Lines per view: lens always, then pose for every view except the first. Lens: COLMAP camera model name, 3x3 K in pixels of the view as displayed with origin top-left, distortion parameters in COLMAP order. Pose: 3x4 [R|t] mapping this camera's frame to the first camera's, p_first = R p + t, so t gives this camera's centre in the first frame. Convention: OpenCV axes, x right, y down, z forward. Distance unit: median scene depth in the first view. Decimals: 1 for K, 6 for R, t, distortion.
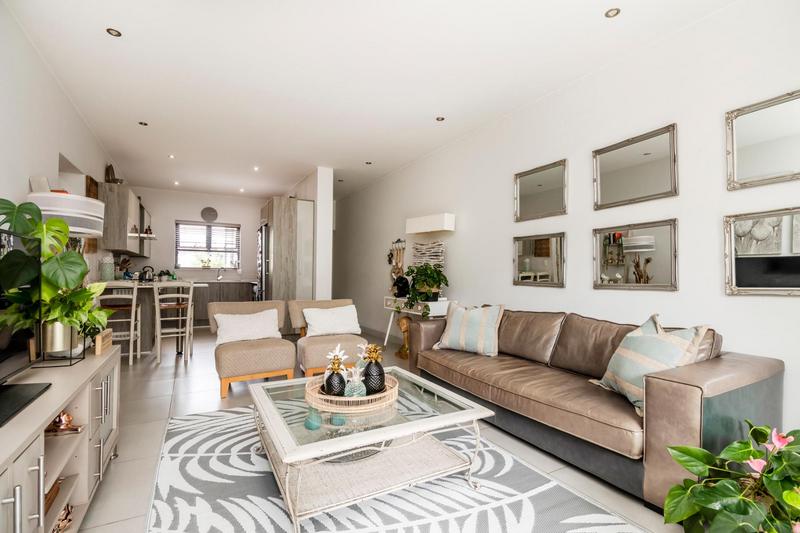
lens RADIAL K [[373.9, 0, 397.4], [0, 373.9, 270.6], [0, 0, 1]] dist [-0.000632, -0.008927]
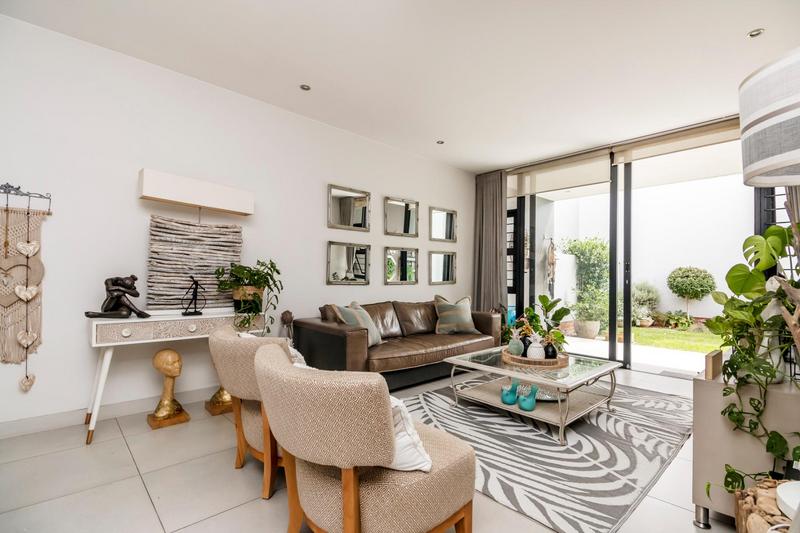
lens RADIAL K [[373.9, 0, 394.6], [0, 373.9, 268.4], [0, 0, 1]] dist [-0.000632, -0.008927]
pose [[-0.237259, 0.008169, 0.971412, -1.319580], [-0.027941, 0.999494, -0.015230, 0.005144], [-0.971044, -0.030756, -0.236911, 1.754774]]
